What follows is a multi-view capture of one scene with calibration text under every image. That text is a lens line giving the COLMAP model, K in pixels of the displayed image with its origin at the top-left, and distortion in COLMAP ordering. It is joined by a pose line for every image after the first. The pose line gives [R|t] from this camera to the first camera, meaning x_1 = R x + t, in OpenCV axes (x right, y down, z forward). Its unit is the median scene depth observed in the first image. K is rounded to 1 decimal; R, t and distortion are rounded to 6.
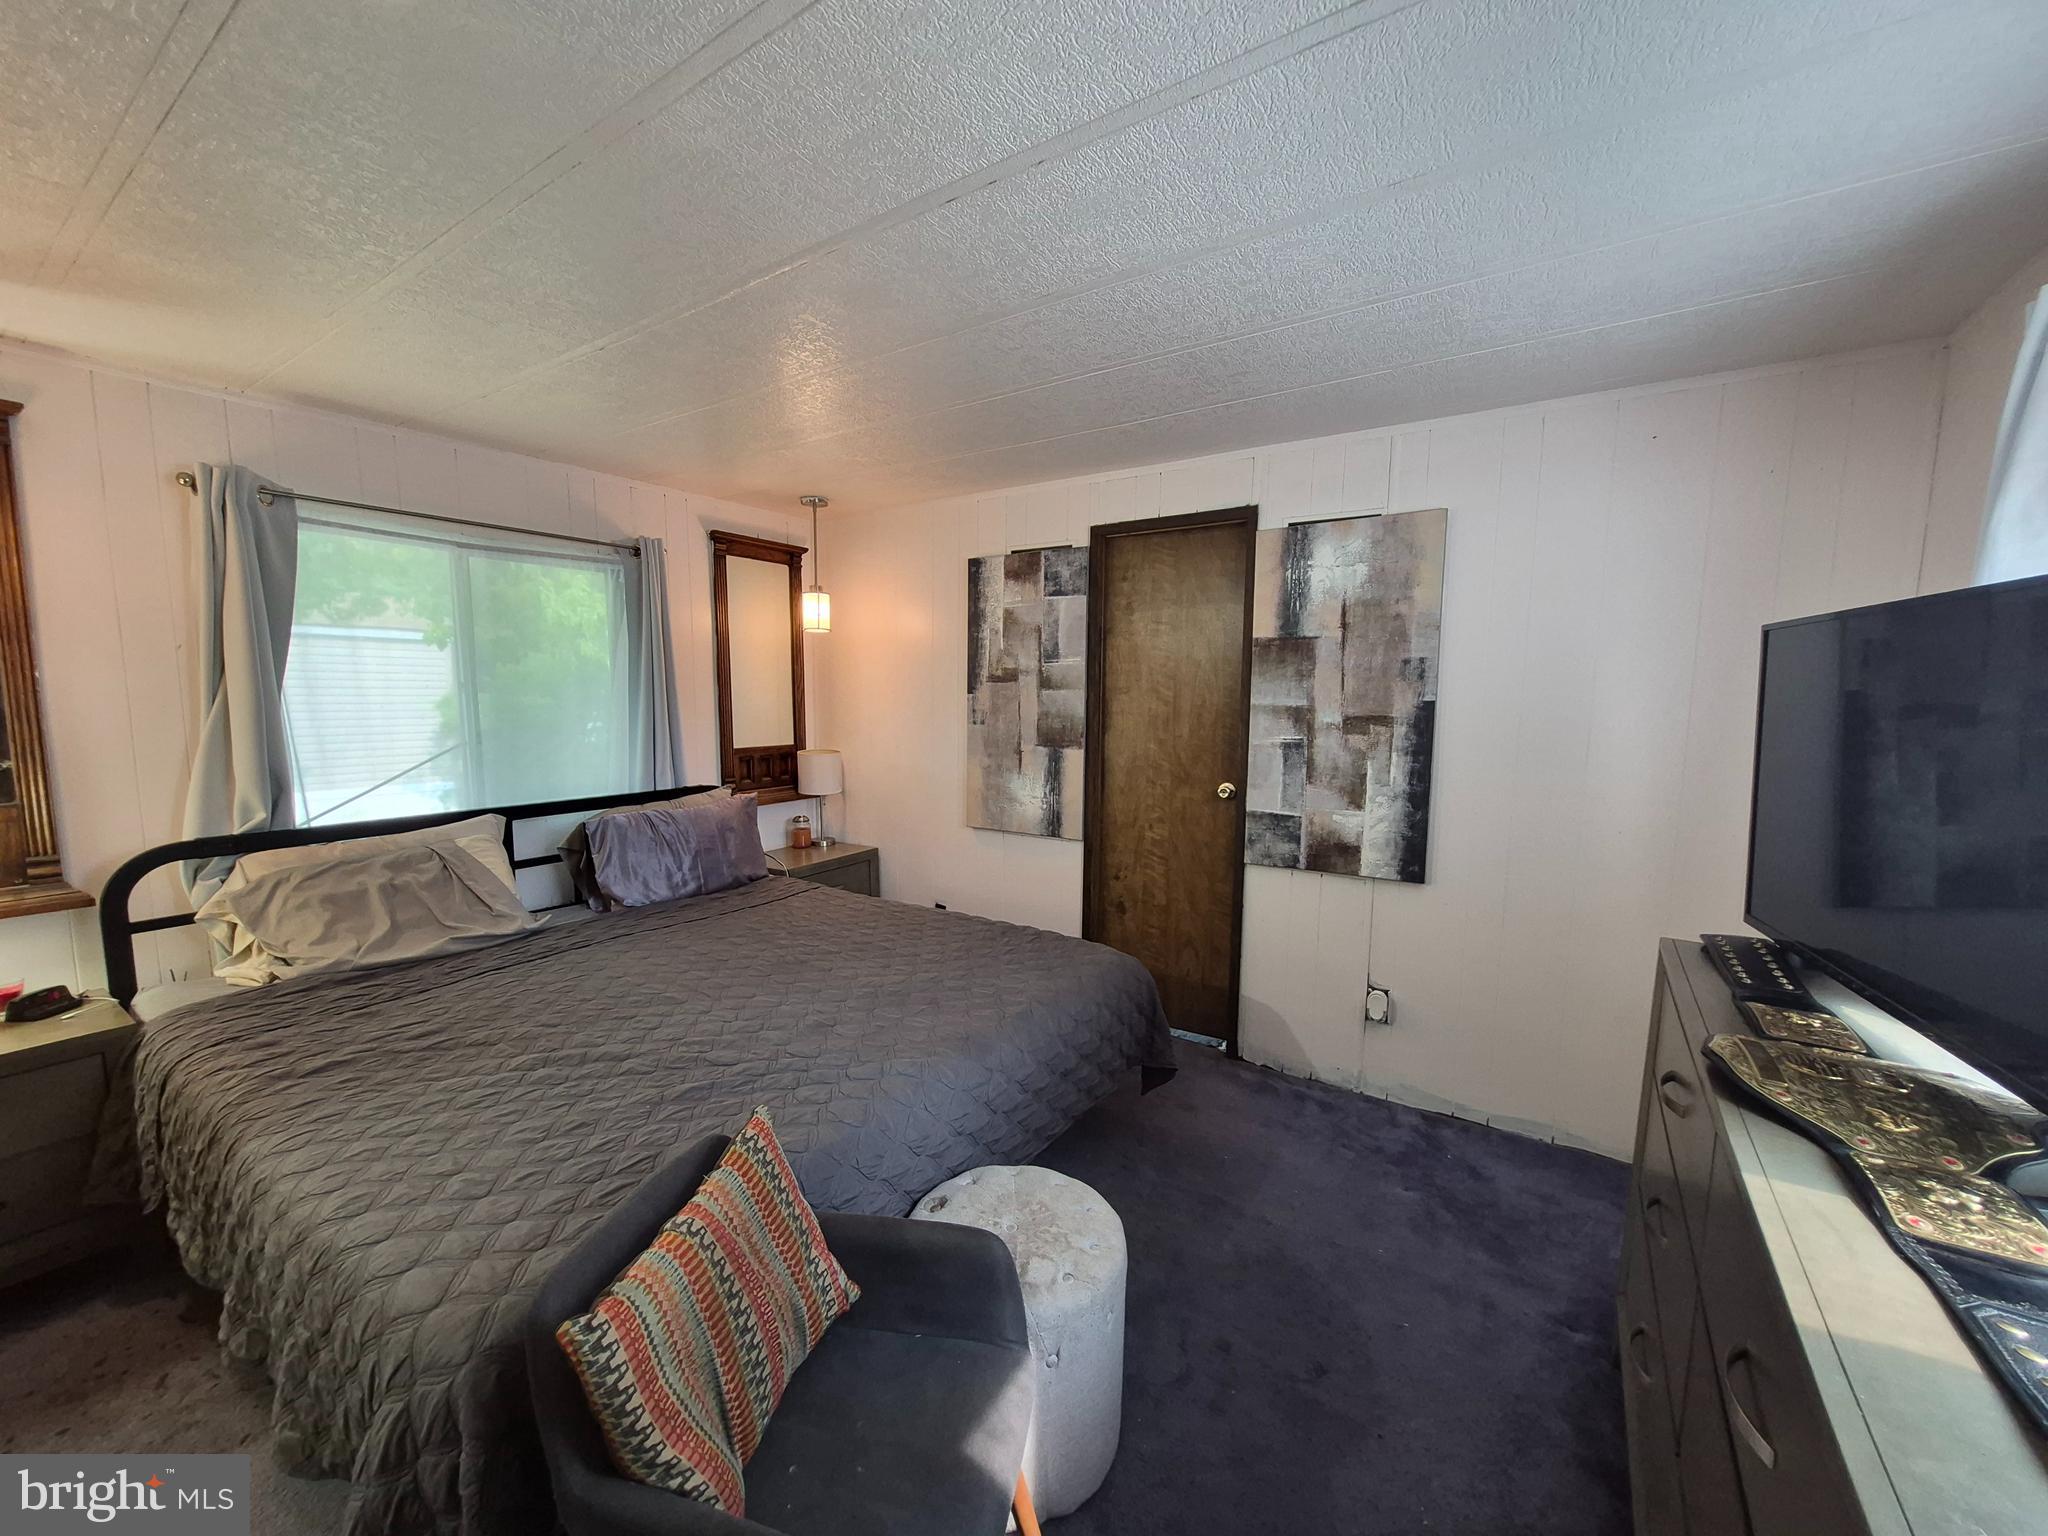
lens RADIAL K [[799.2, 0, 1013.8], [0, 799.2, 784.0], [0, 0, 1]] dist [0.000676, 0.000188]
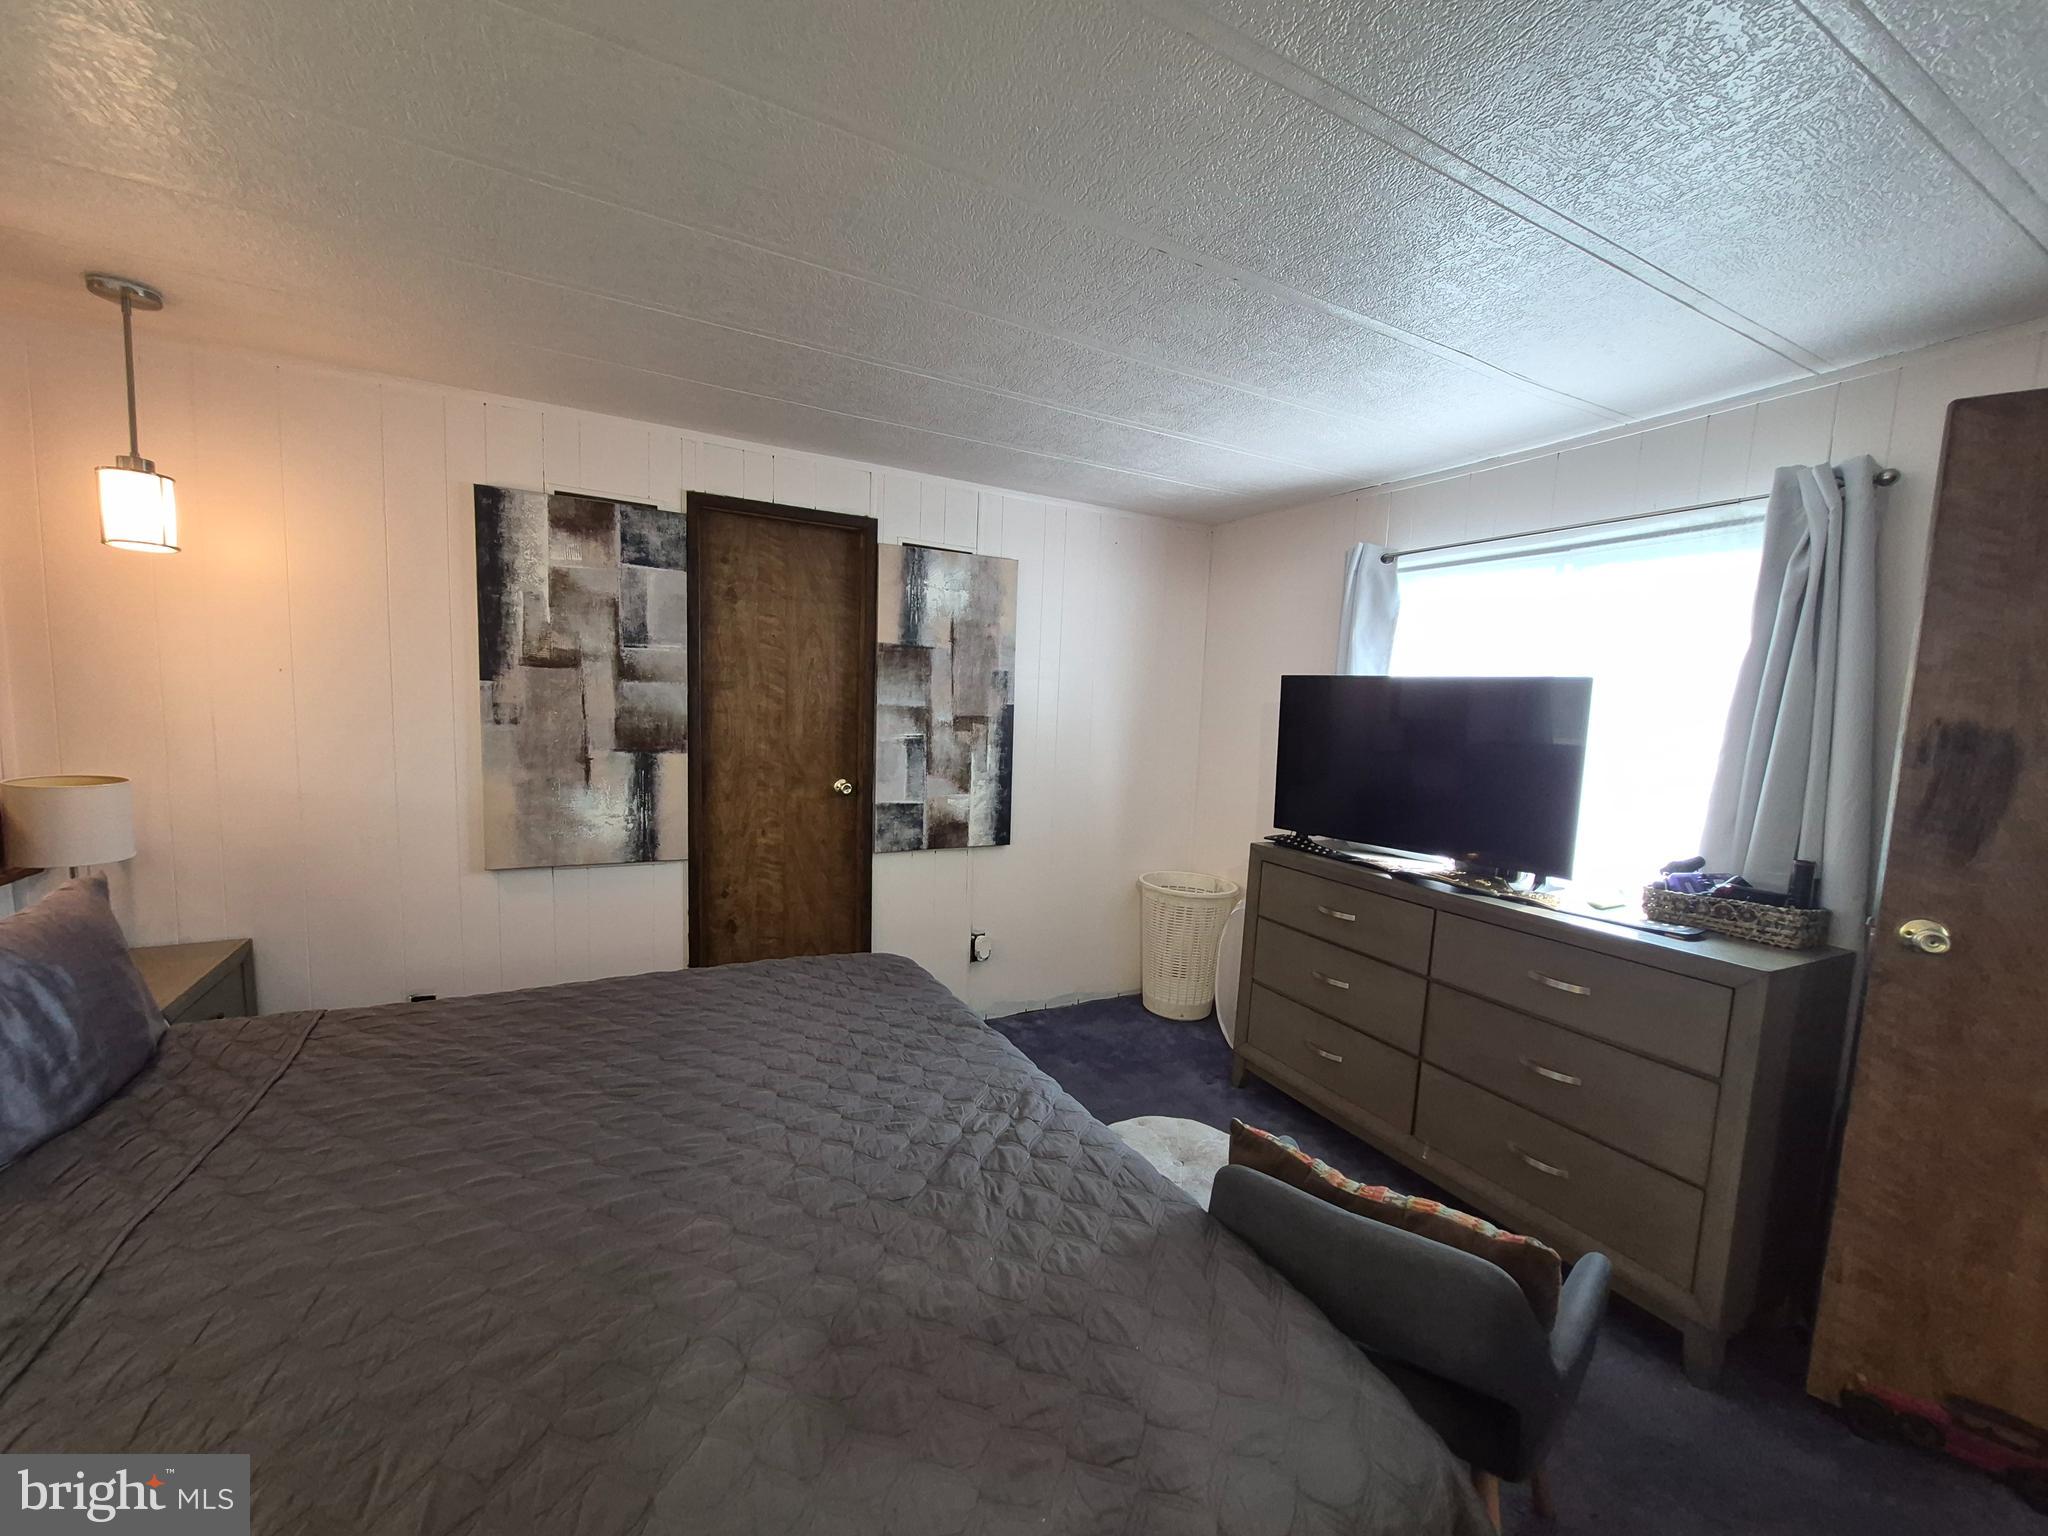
lens RADIAL K [[799.2, 0, 1017.8], [0, 799.2, 785.3], [0, 0, 1]] dist [0.000676, 0.000188]
pose [[0.473848, -0.078635, 0.877089, -0.521901], [0.061424, 0.996531, 0.056160, -0.037123], [-0.878462, 0.027263, 0.477034, 0.300699]]
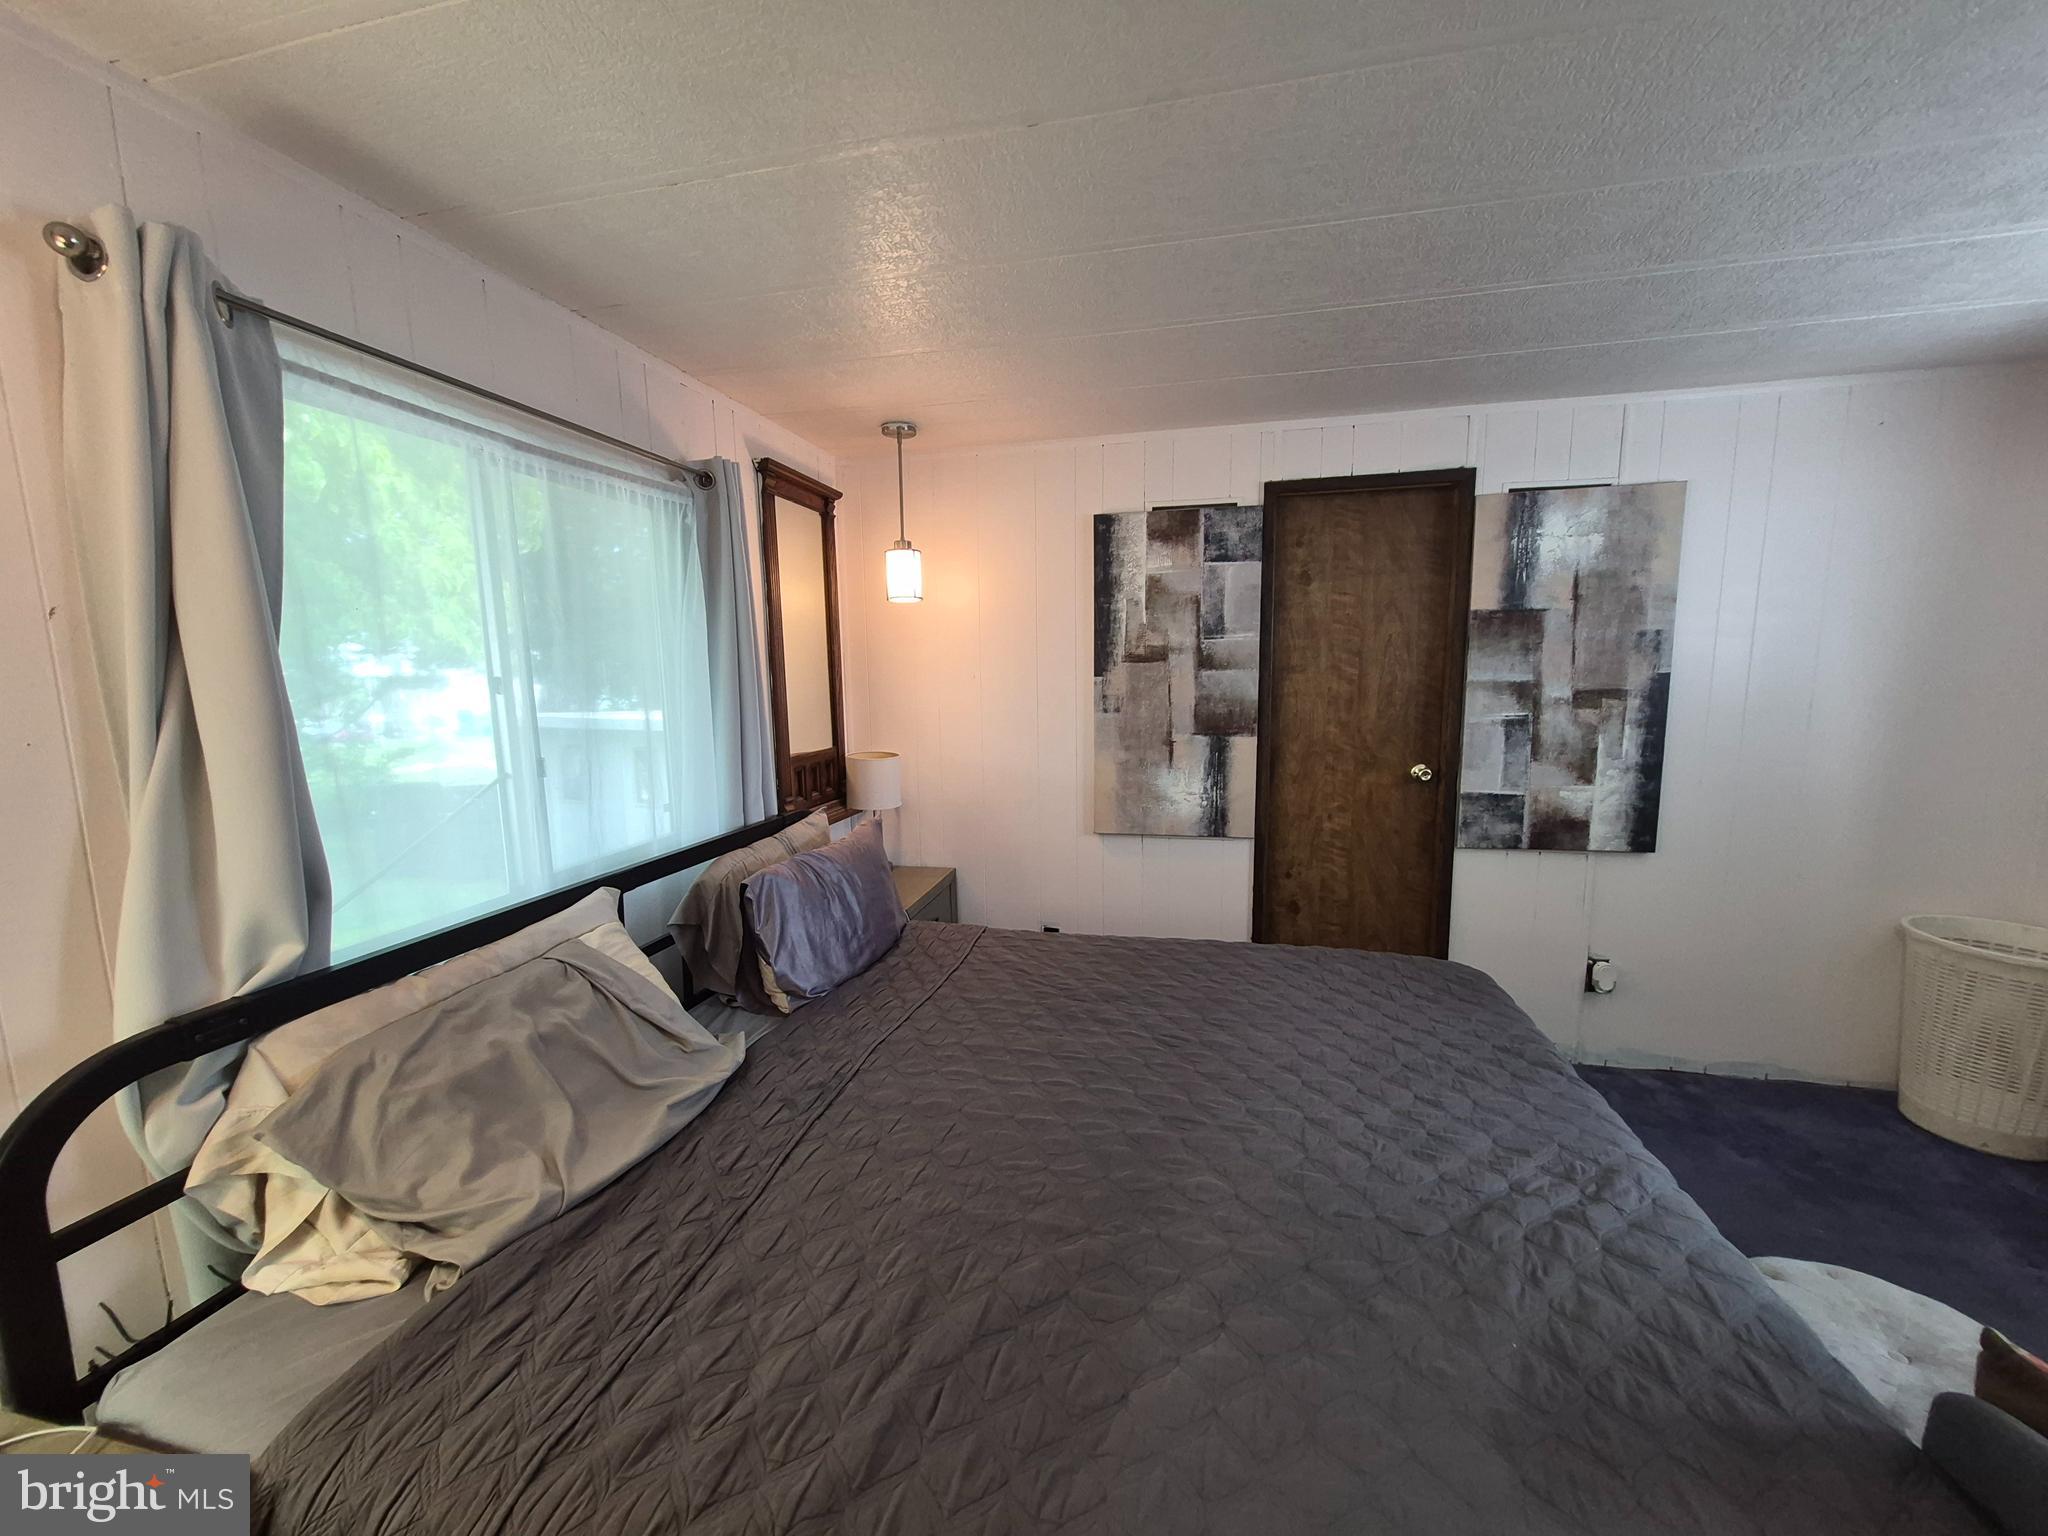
lens RADIAL K [[799.2, 0, 1019.1], [0, 799.2, 785.6], [0, 0, 1]] dist [0.000676, 0.000188]
pose [[0.936716, -0.070013, 0.343018, -0.494428], [0.060167, 0.997415, 0.039277, -0.041626], [-0.344882, -0.016153, 0.938507, 0.270142]]
